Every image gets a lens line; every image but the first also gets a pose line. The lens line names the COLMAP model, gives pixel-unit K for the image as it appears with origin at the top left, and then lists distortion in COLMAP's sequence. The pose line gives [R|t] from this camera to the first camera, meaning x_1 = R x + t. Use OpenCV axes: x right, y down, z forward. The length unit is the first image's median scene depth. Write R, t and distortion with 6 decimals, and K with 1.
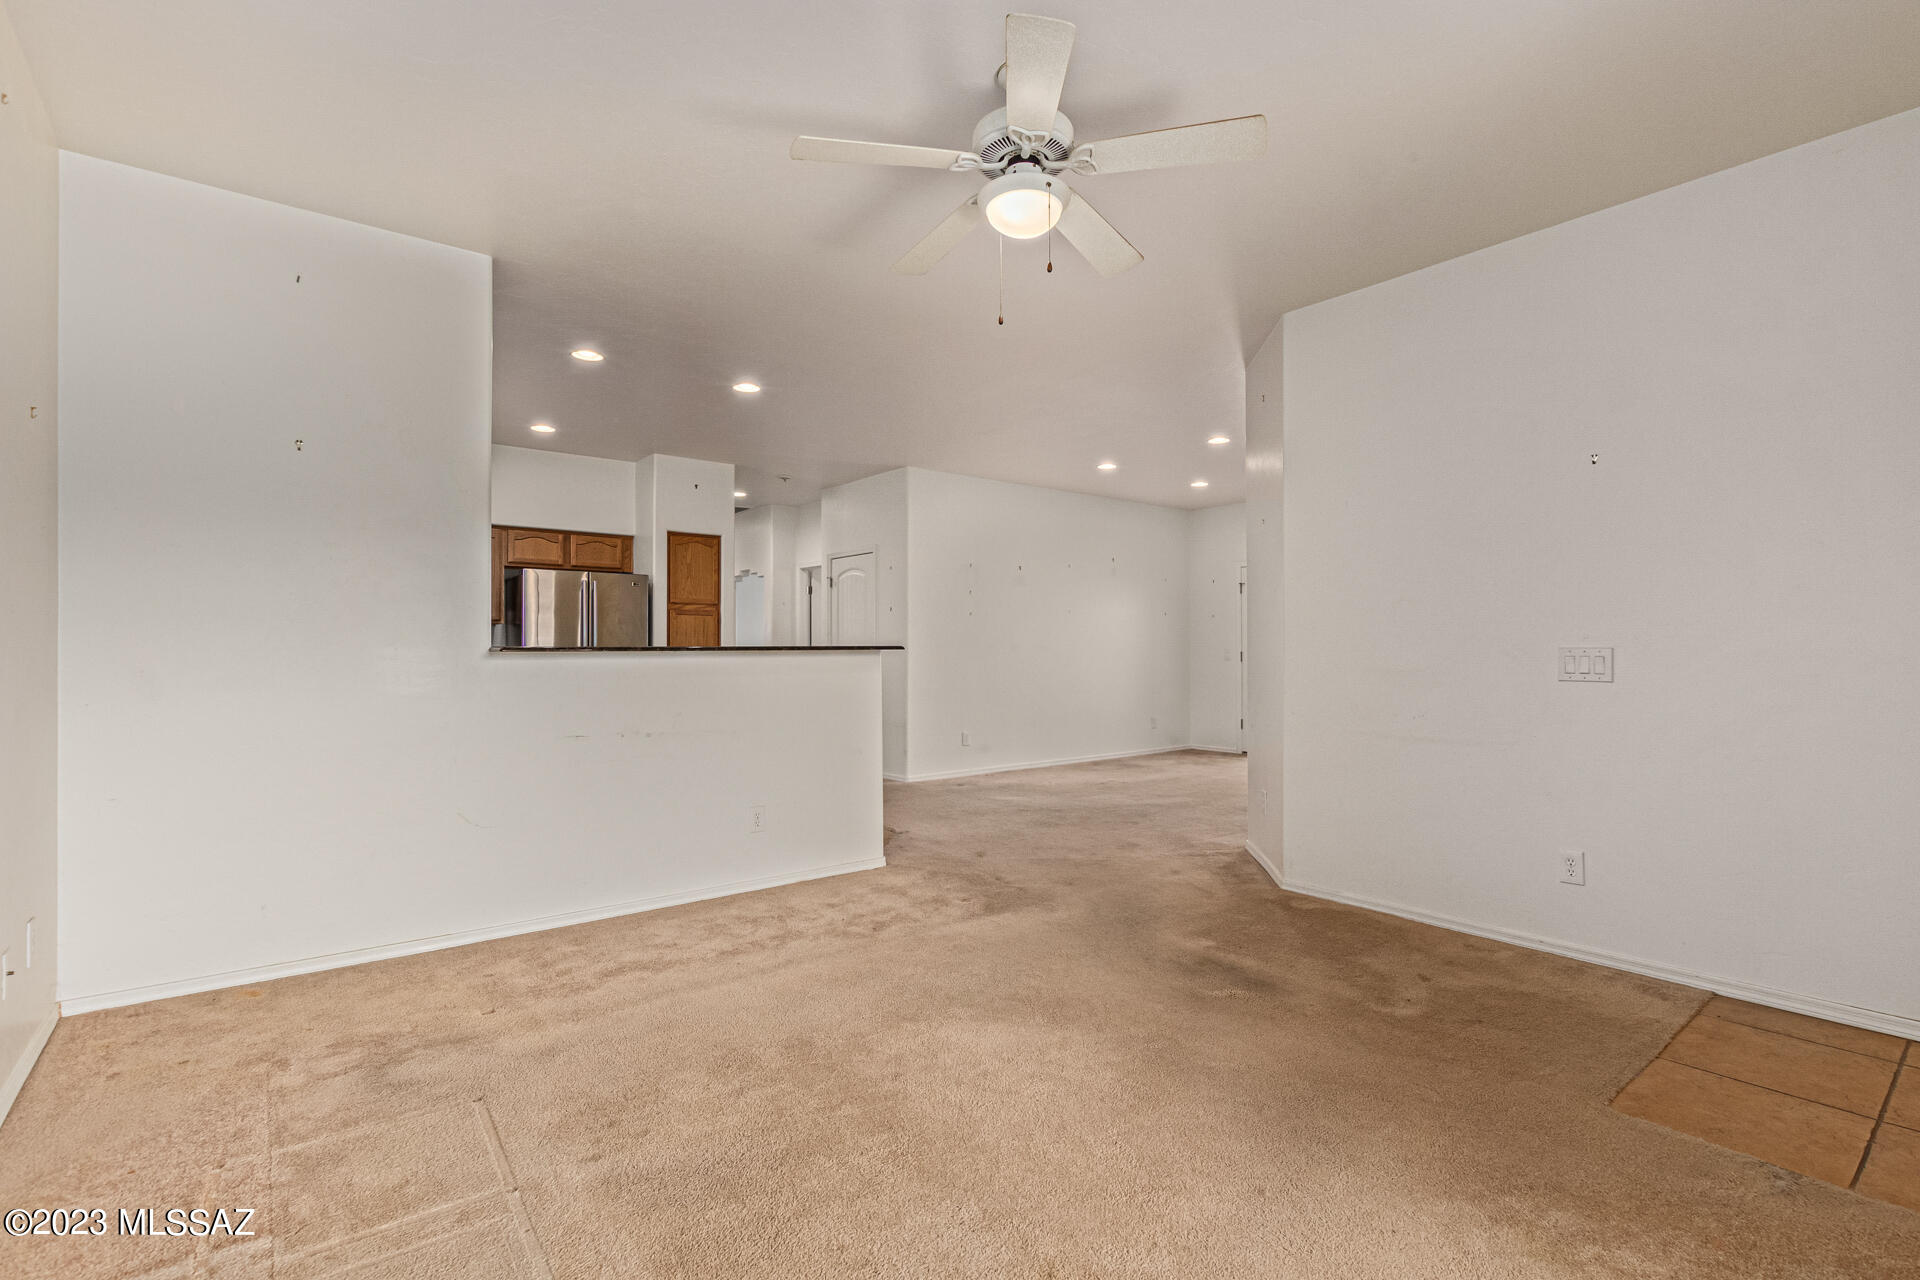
lens RADIAL K [[869.4, 0, 973.0], [0, 869.4, 644.9], [0, 0, 1]] dist [0.002828, 0.000226]
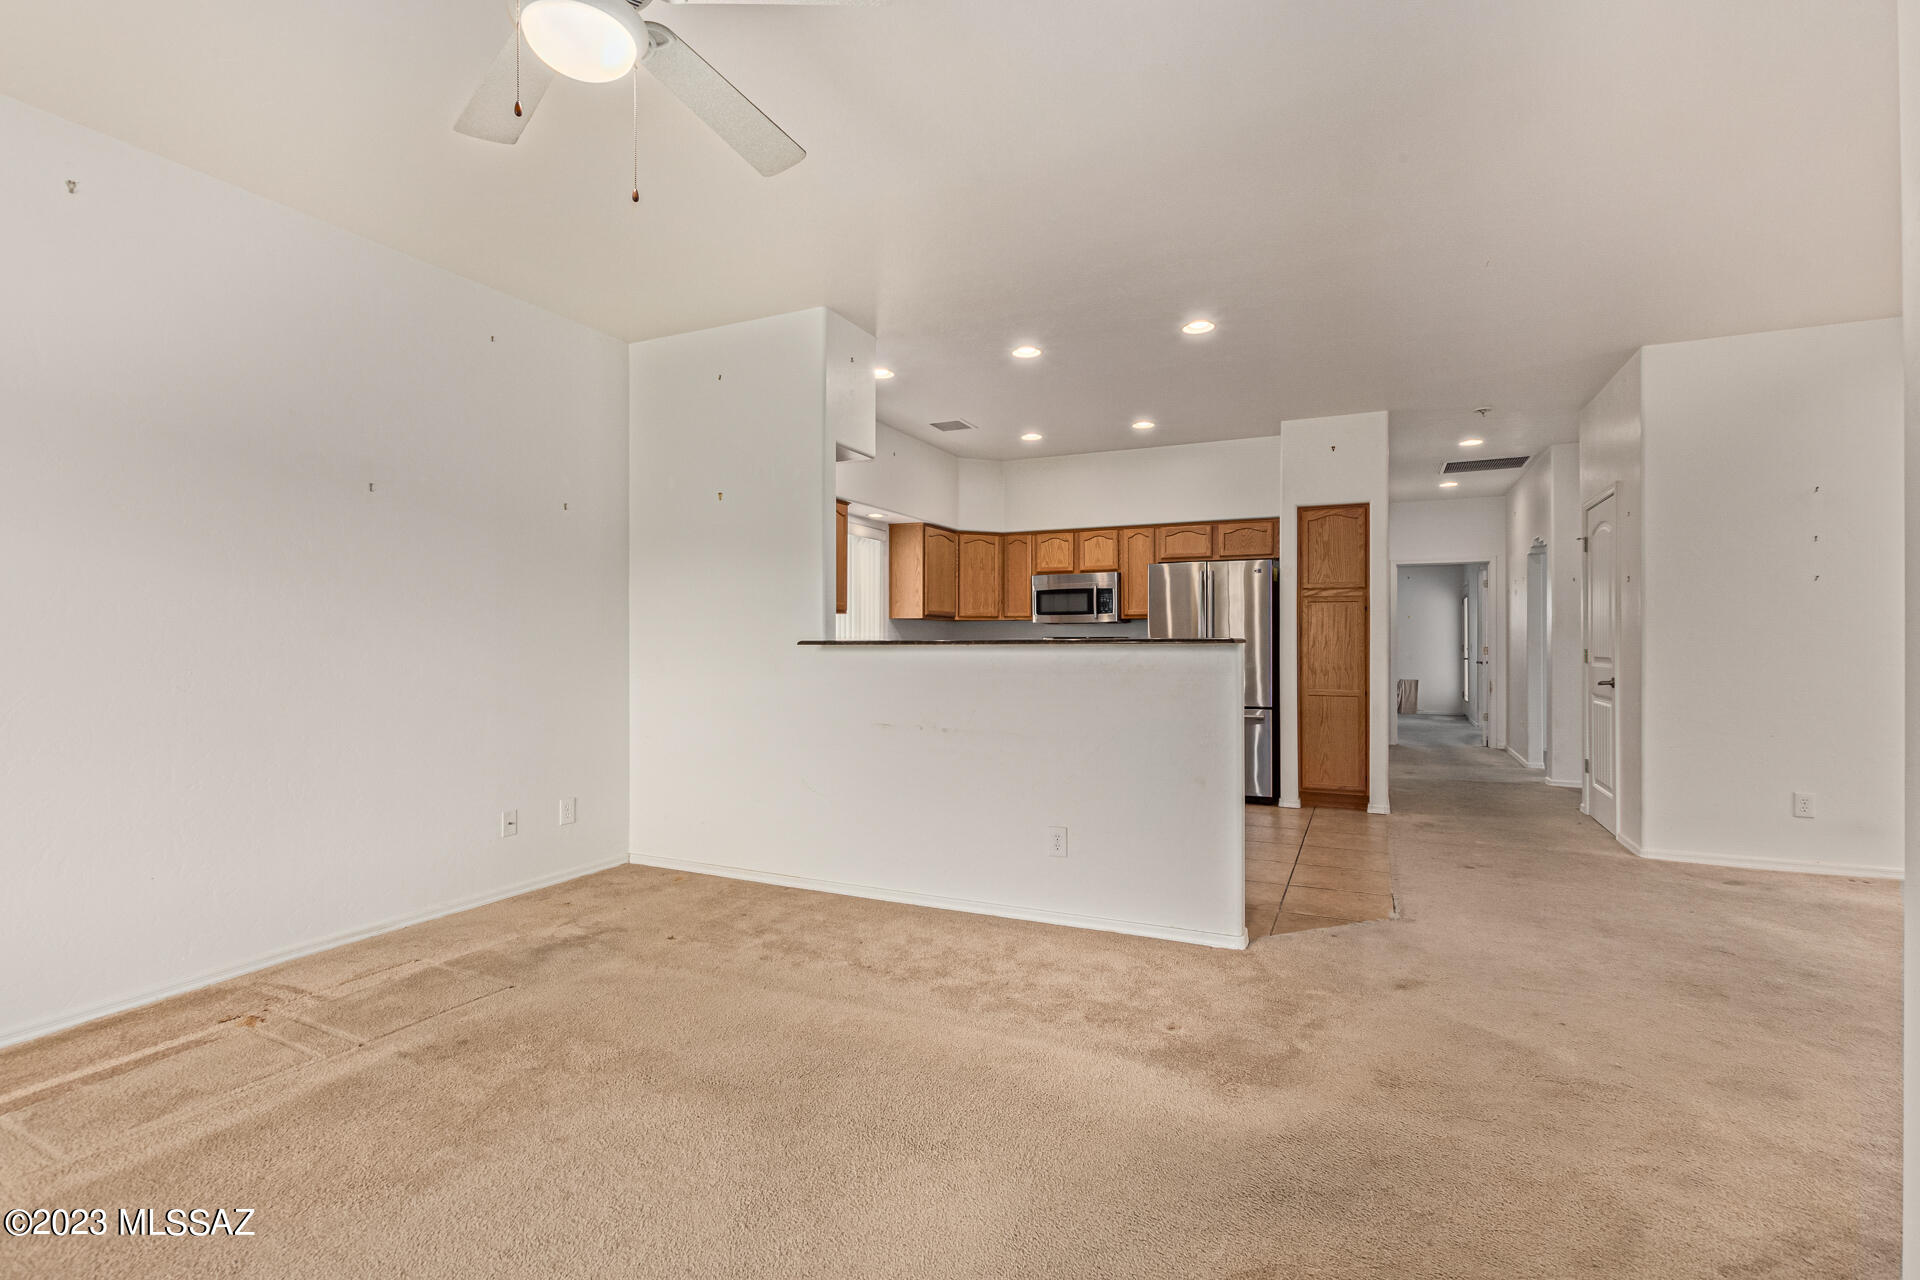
lens RADIAL K [[869.4, 0, 964.8], [0, 869.4, 641.7], [0, 0, 1]] dist [0.002828, 0.000226]
pose [[0.450193, -0.001216, -0.892930, 0.277676], [0.004705, 0.999988, 0.001011, 0.001546], [0.892919, -0.004657, 0.450194, 0.312965]]
